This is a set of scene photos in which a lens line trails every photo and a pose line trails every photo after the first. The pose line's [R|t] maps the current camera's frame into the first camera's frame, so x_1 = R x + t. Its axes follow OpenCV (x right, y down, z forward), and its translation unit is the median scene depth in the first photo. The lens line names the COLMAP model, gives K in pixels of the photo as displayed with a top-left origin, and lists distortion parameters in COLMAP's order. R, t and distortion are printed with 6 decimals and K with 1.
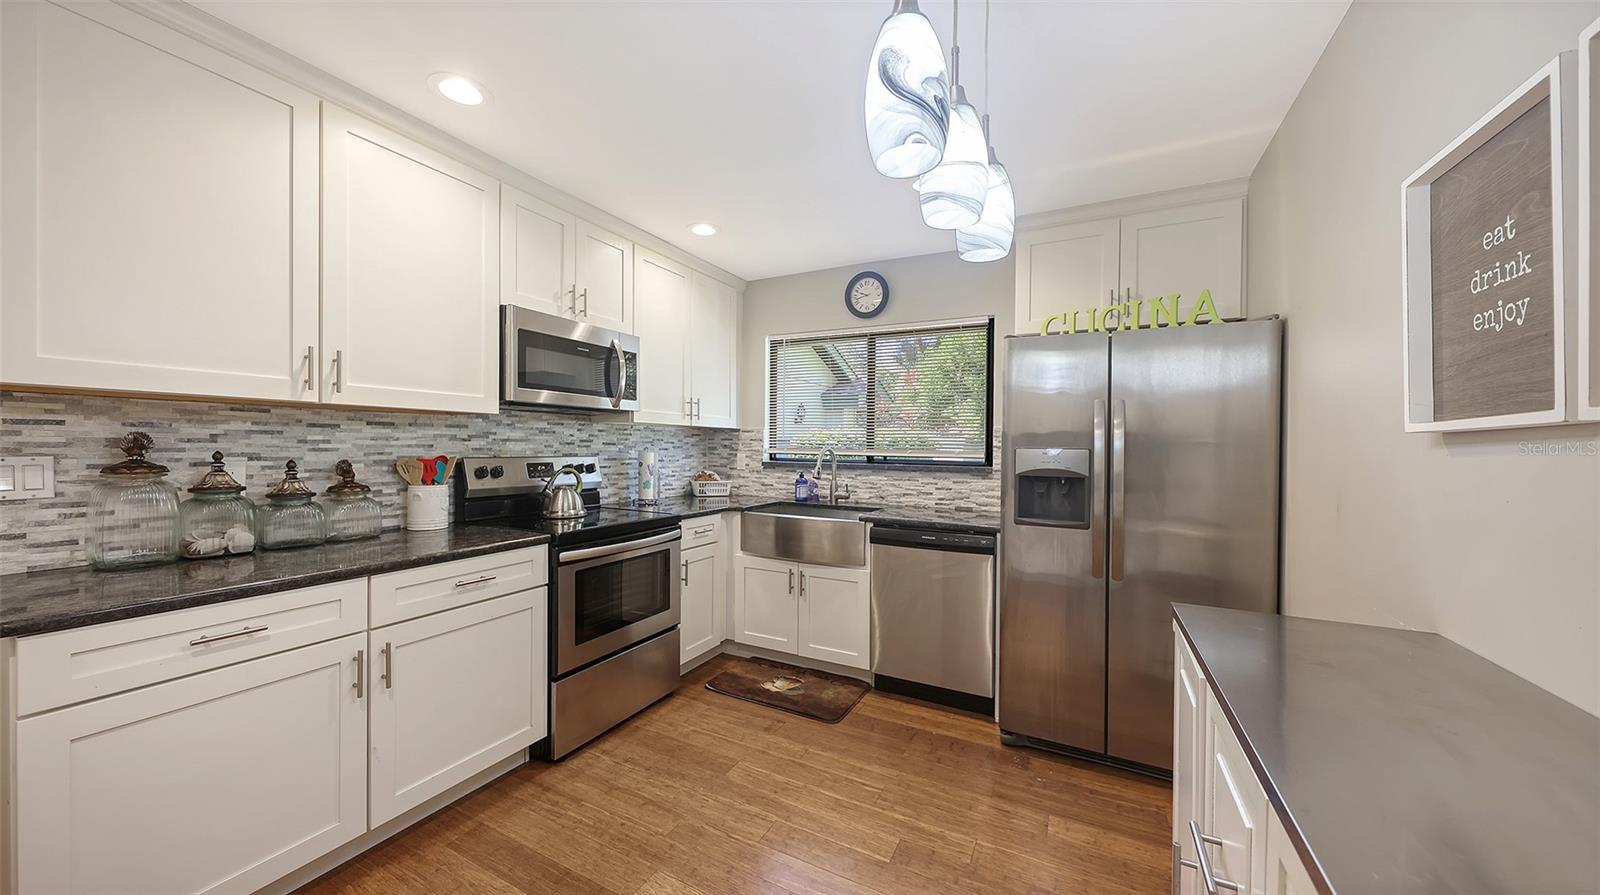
lens RADIAL K [[552.2, 0, 809.3], [0, 552.2, 455.5], [0, 0, 1]] dist [0.007481, -0.000766]
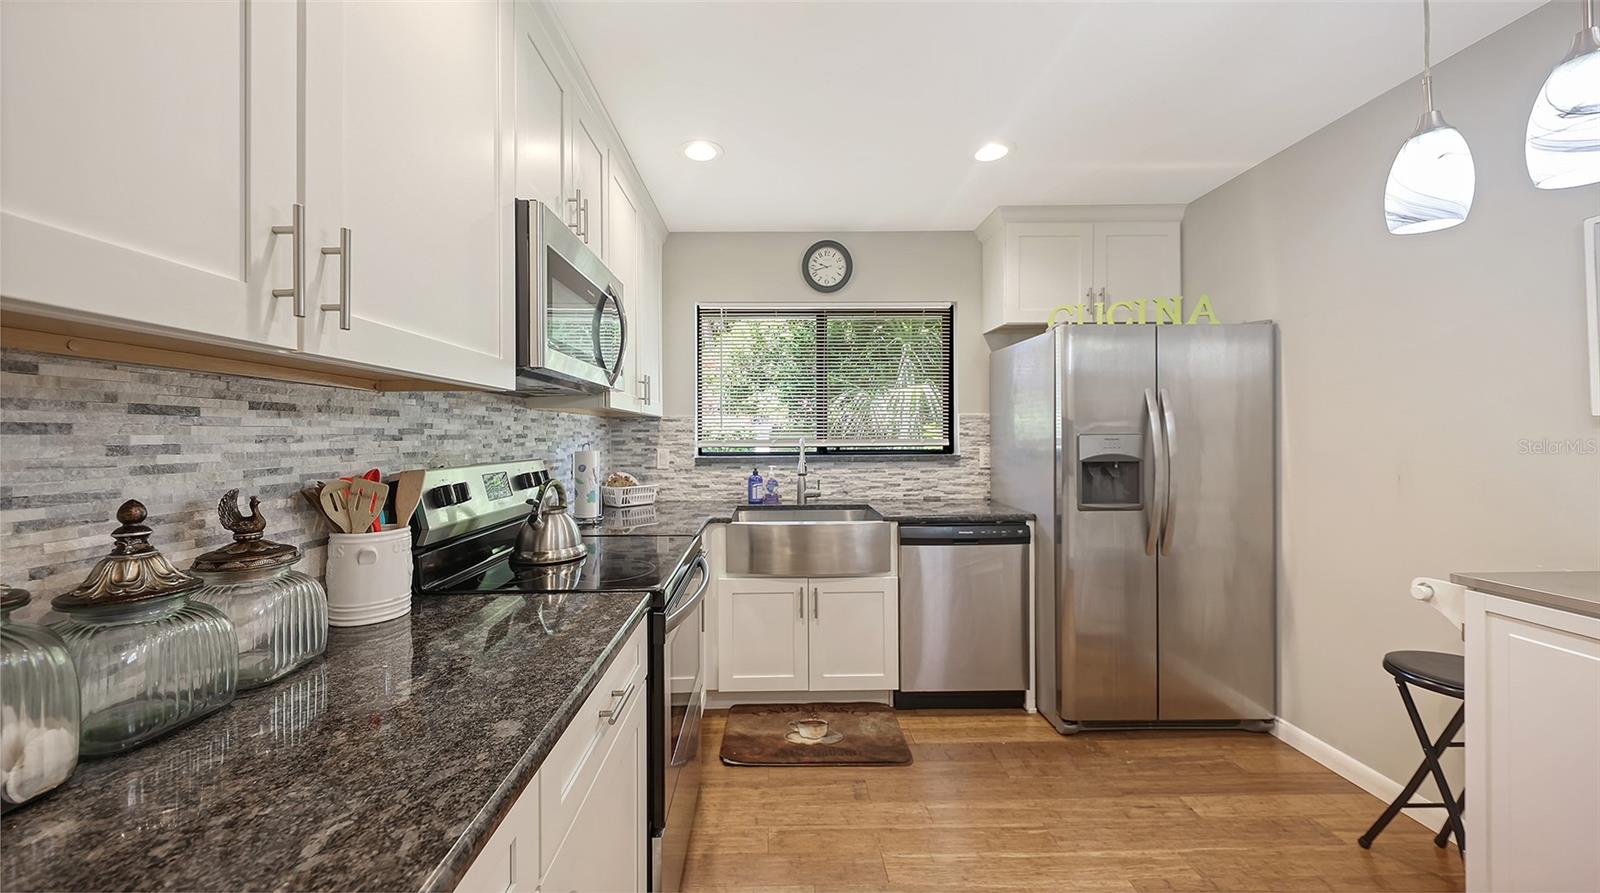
lens RADIAL K [[554.7, 0, 786.5], [0, 554.7, 436.8], [0, 0, 1]] dist [0.003317, -0.000574]
pose [[0.884110, -0.020550, 0.466827, -0.528834], [0.027281, 0.999598, -0.007664, -0.014803], [-0.466482, 0.019511, 0.884315, 0.340904]]
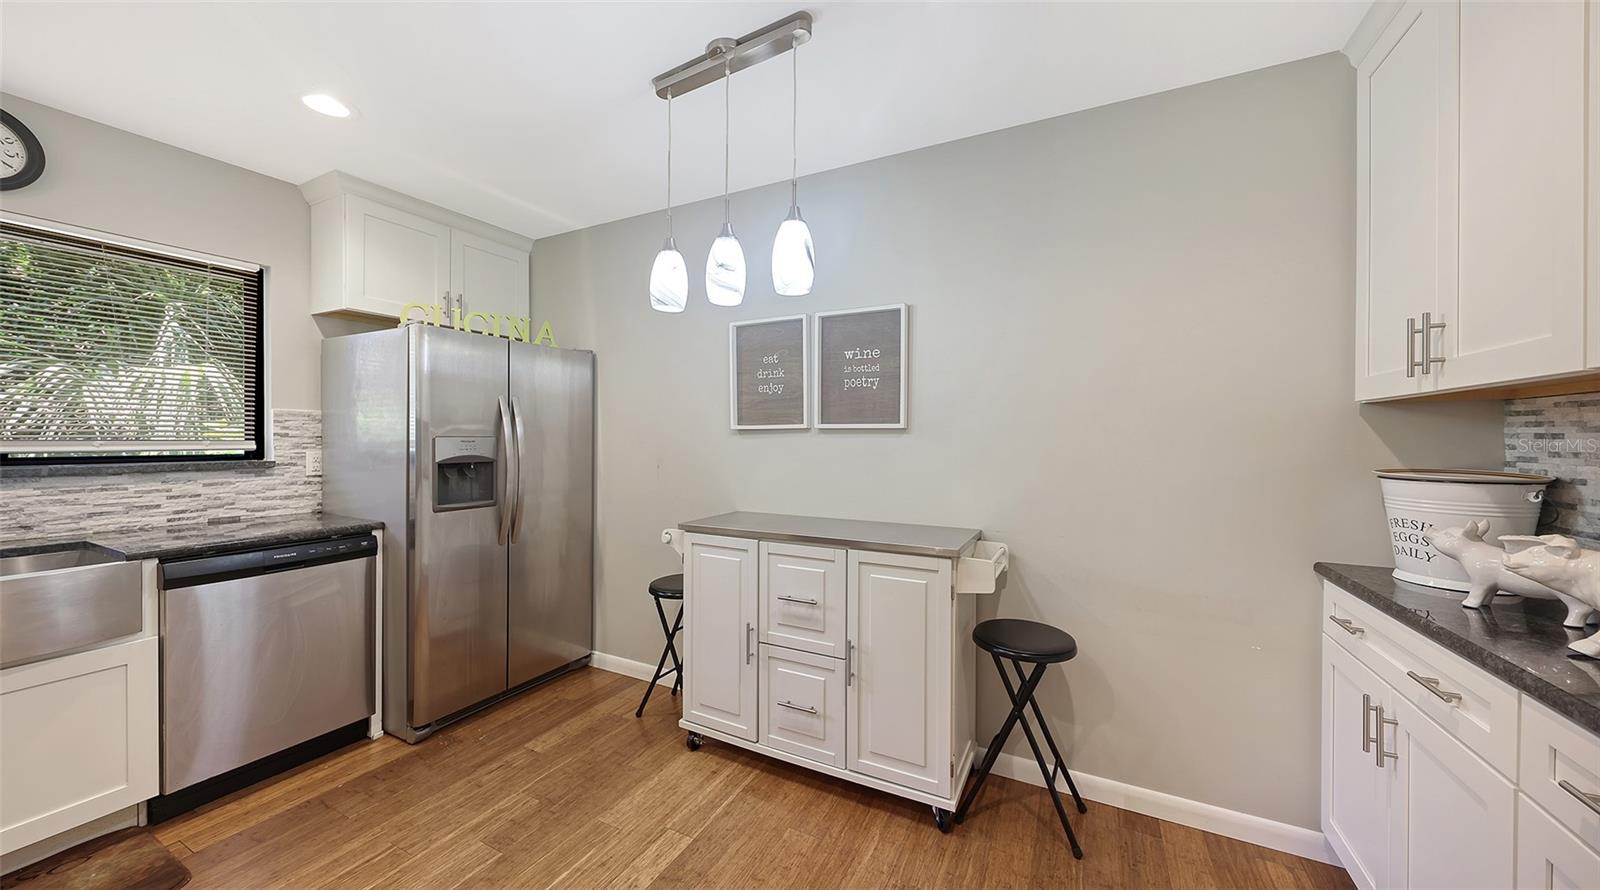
lens RADIAL K [[554.7, 0, 810.9], [0, 554.7, 438.4], [0, 0, 1]] dist [0.003317, -0.000574]
pose [[0.000067, -0.015900, 0.999874, -0.597962], [0.014686, 0.999766, 0.015897, -0.014559], [-0.999892, 0.014683, 0.000300, 0.300806]]
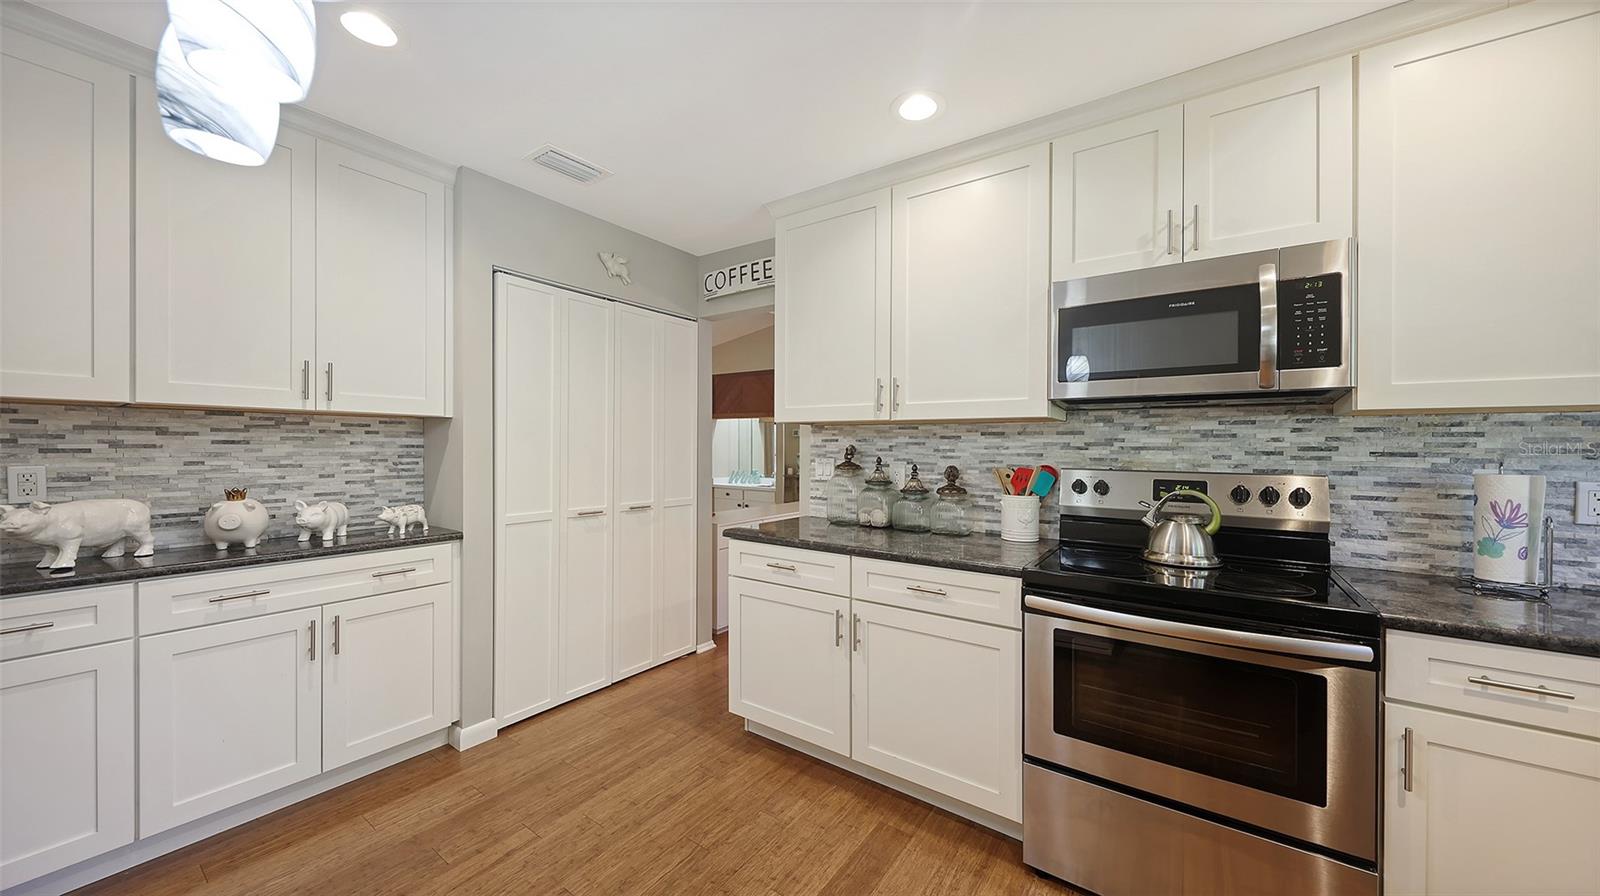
lens RADIAL K [[577.8, 0, 790.6], [0, 577.8, 455.0], [0, 0, 1]] dist [0.016338, 0.000007]
pose [[-0.173395, -0.000266, -0.984852, 0.342969], [-0.028677, 0.999577, 0.004779, -0.008965], [0.984435, 0.029072, -0.173330, 0.699678]]
